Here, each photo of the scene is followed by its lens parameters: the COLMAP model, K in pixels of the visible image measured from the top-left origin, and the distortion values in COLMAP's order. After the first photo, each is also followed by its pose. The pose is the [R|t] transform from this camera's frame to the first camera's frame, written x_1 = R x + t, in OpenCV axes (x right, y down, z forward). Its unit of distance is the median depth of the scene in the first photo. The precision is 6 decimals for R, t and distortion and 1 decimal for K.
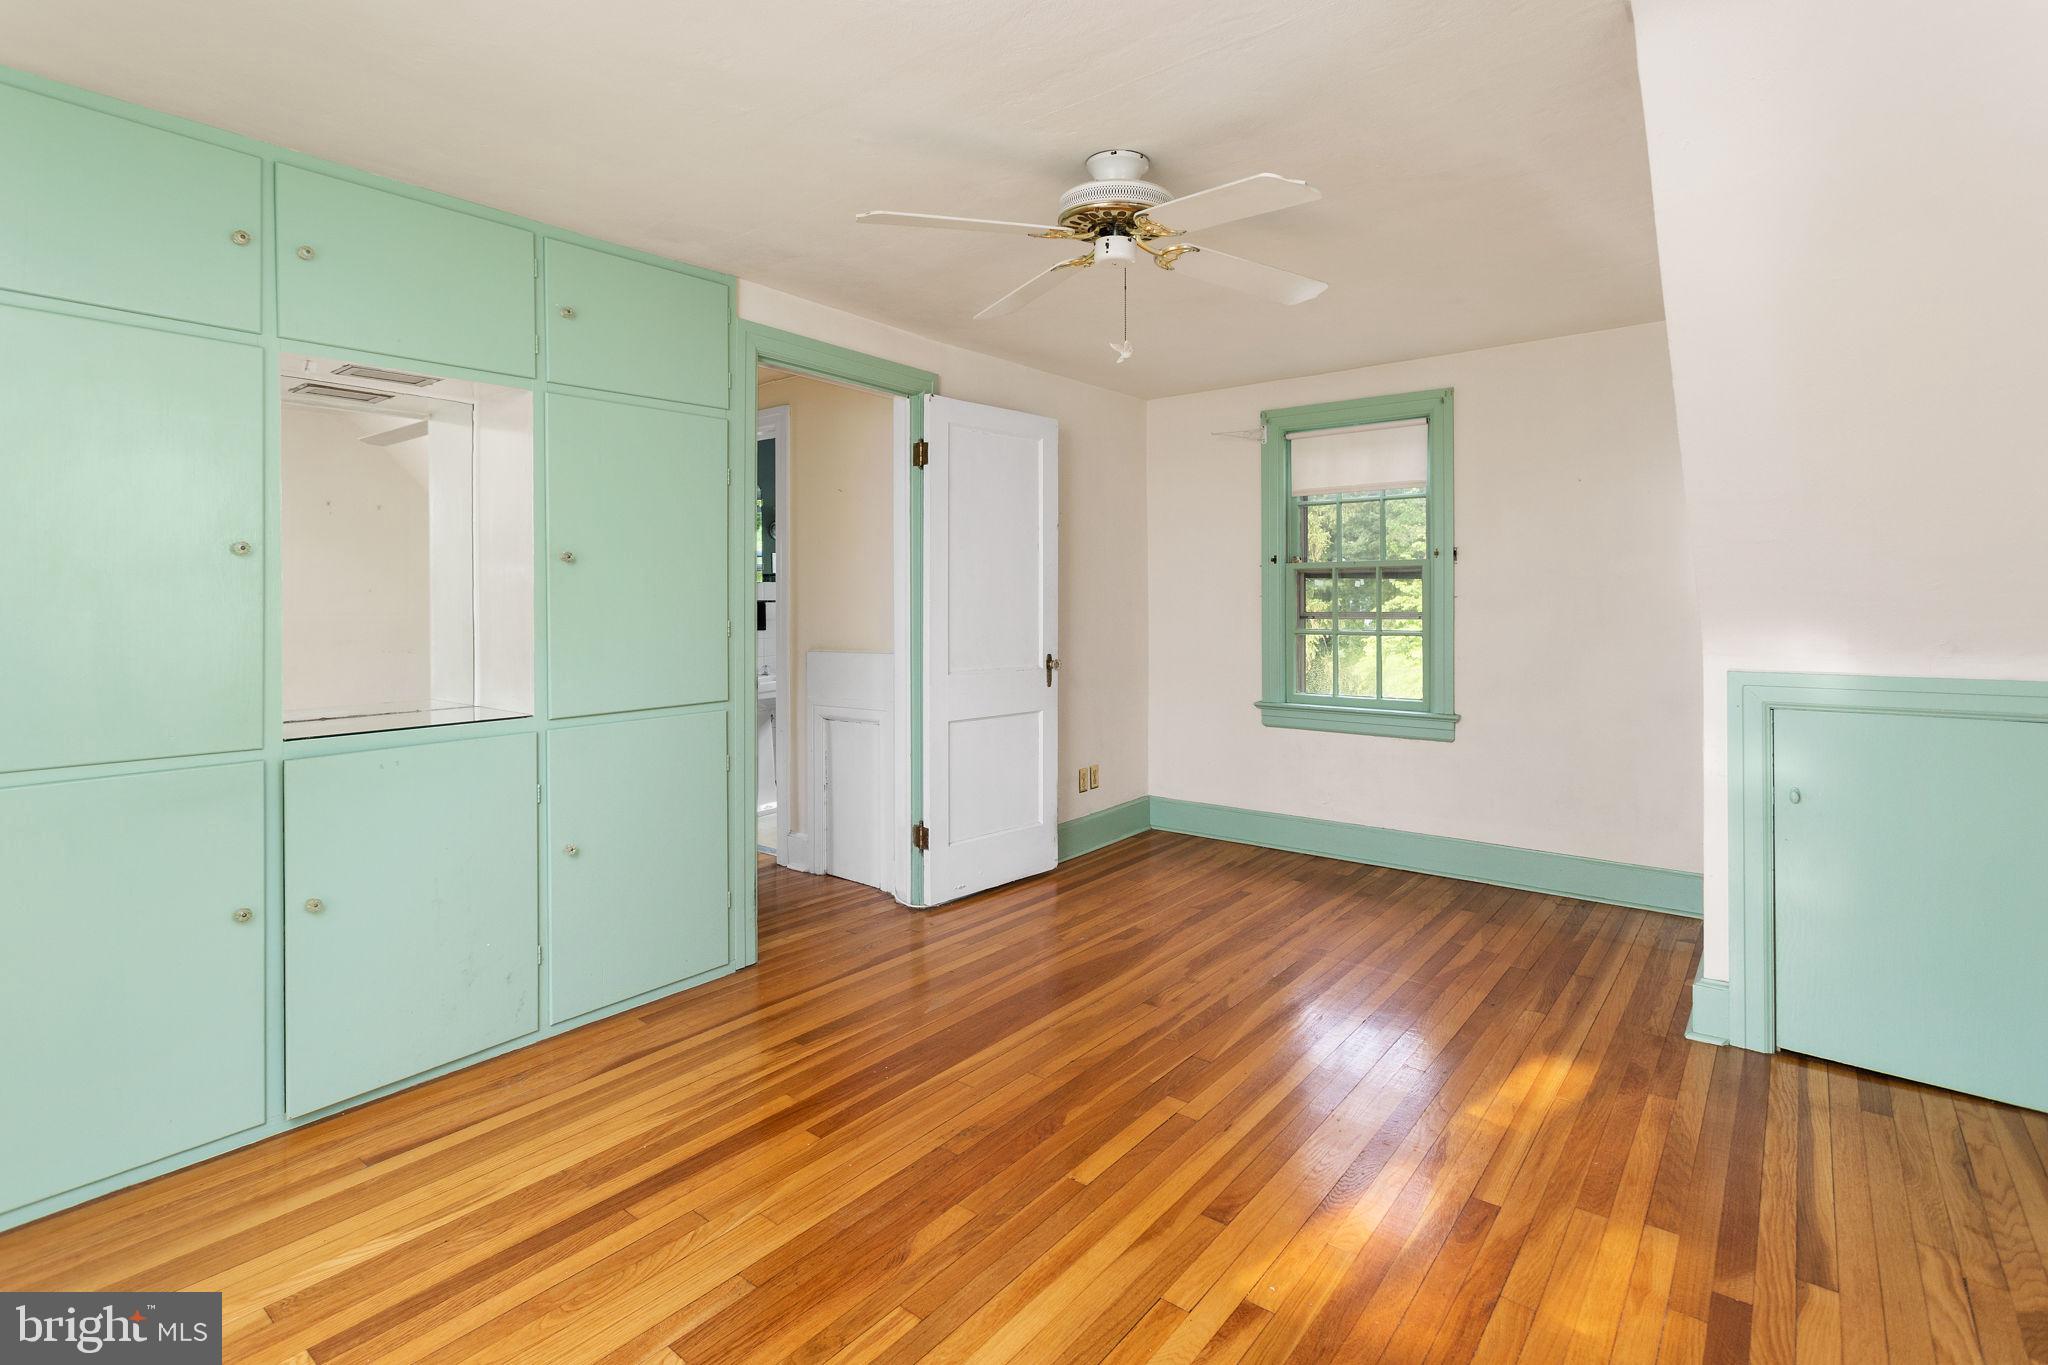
lens RADIAL K [[988.8, 0, 1017.0], [0, 988.8, 614.6], [0, 0, 1]] dist [0.000012, 0.000517]
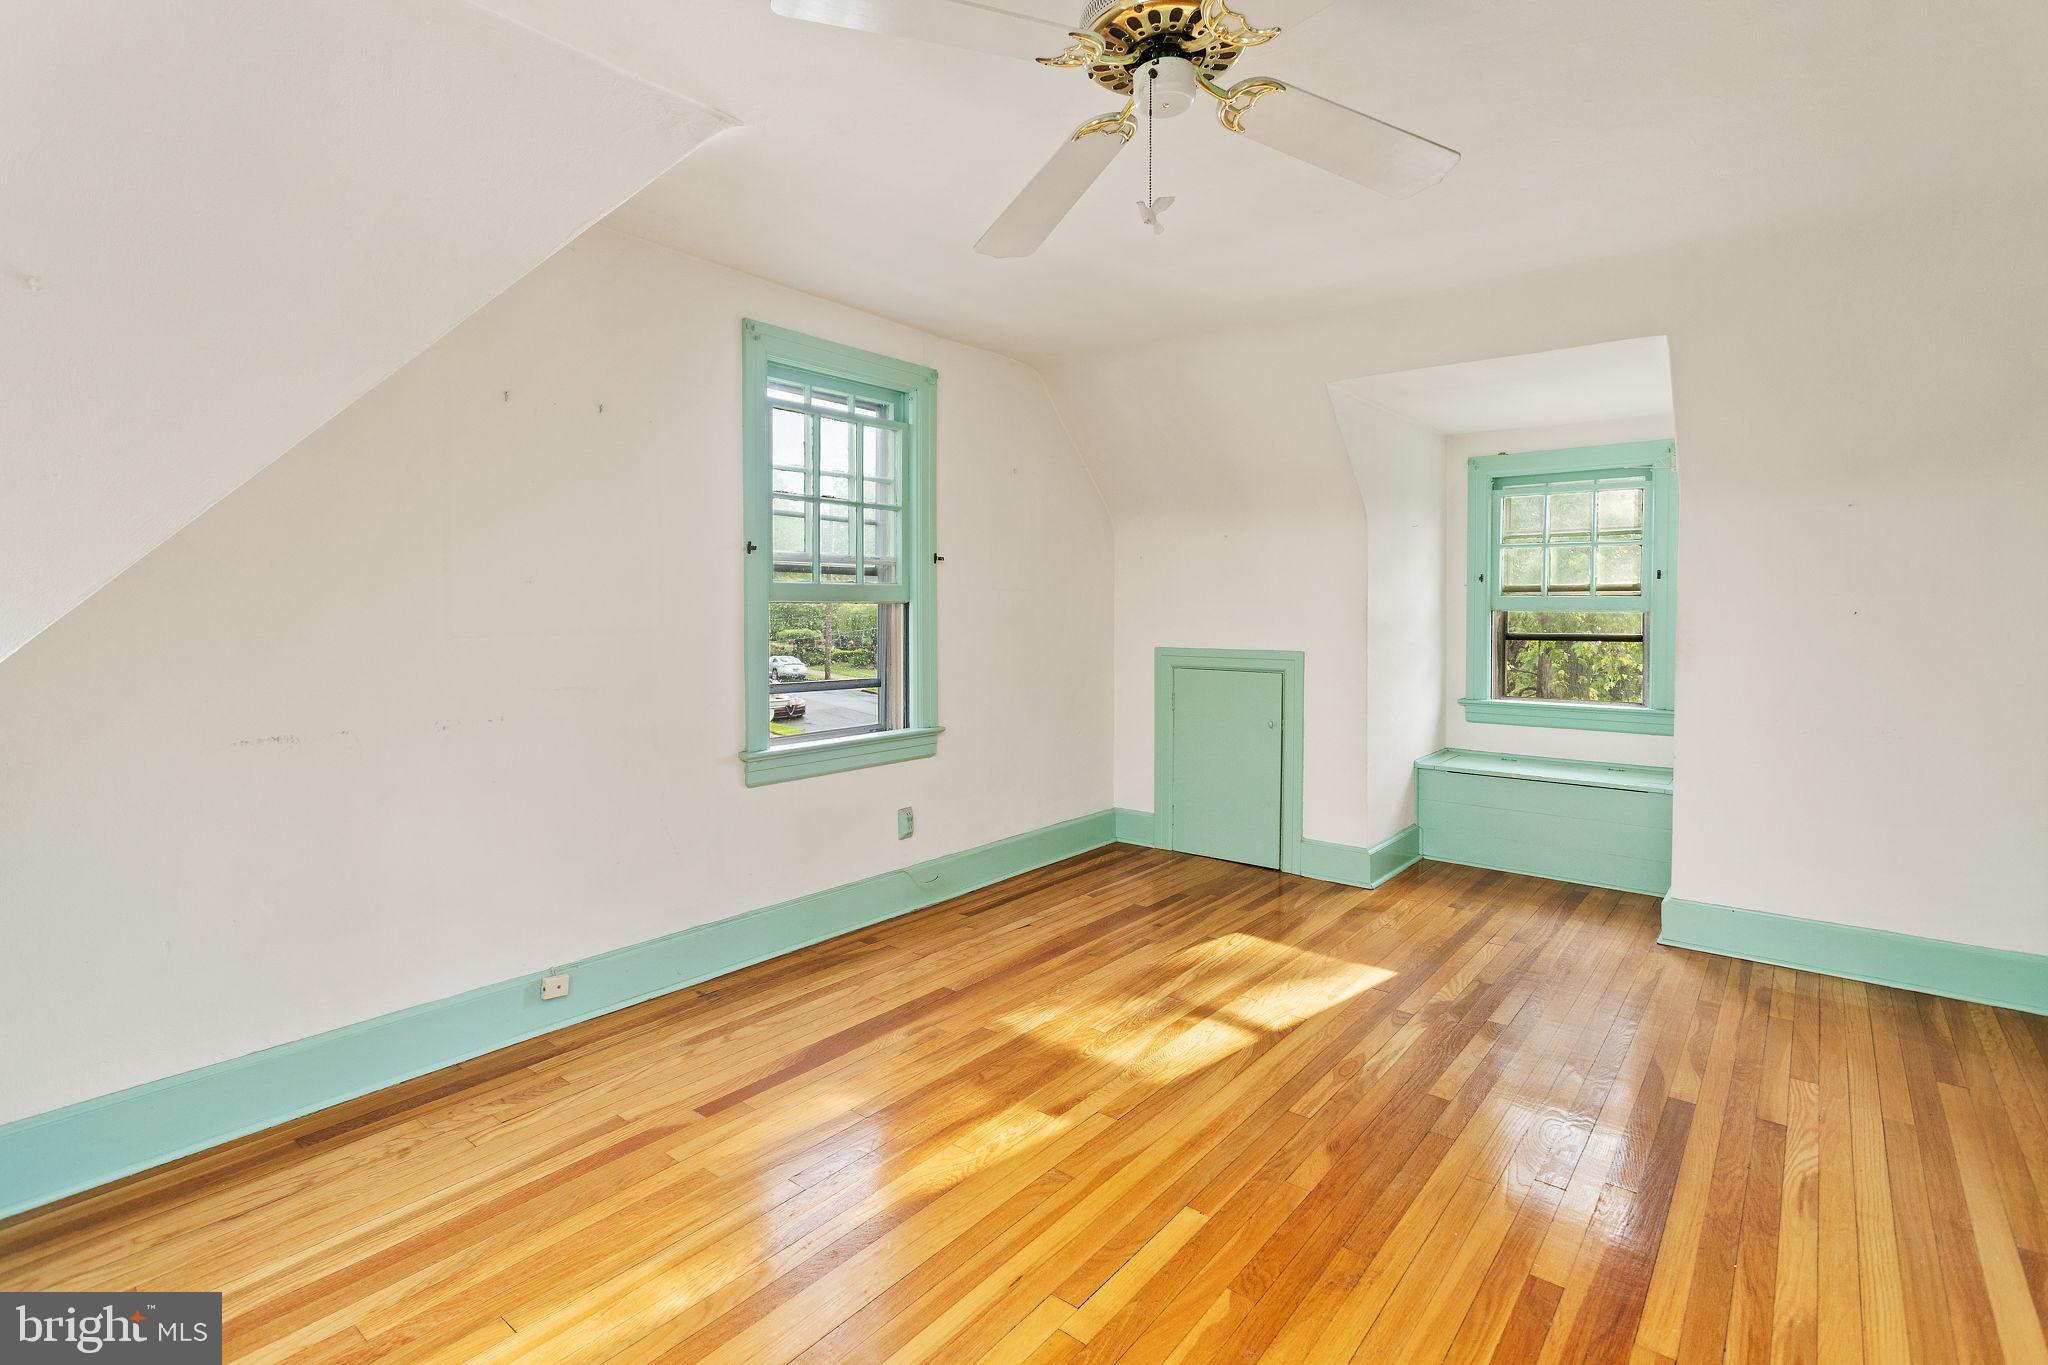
lens RADIAL K [[988.8, 0, 1017.0], [0, 988.8, 614.6], [0, 0, 1]] dist [0.000012, 0.000517]
pose [[-0.999961, 0.006817, 0.005584, 0.233154], [0.006983, 0.999514, 0.030376, -0.032338], [-0.005374, 0.030414, -0.999523, 2.008336]]
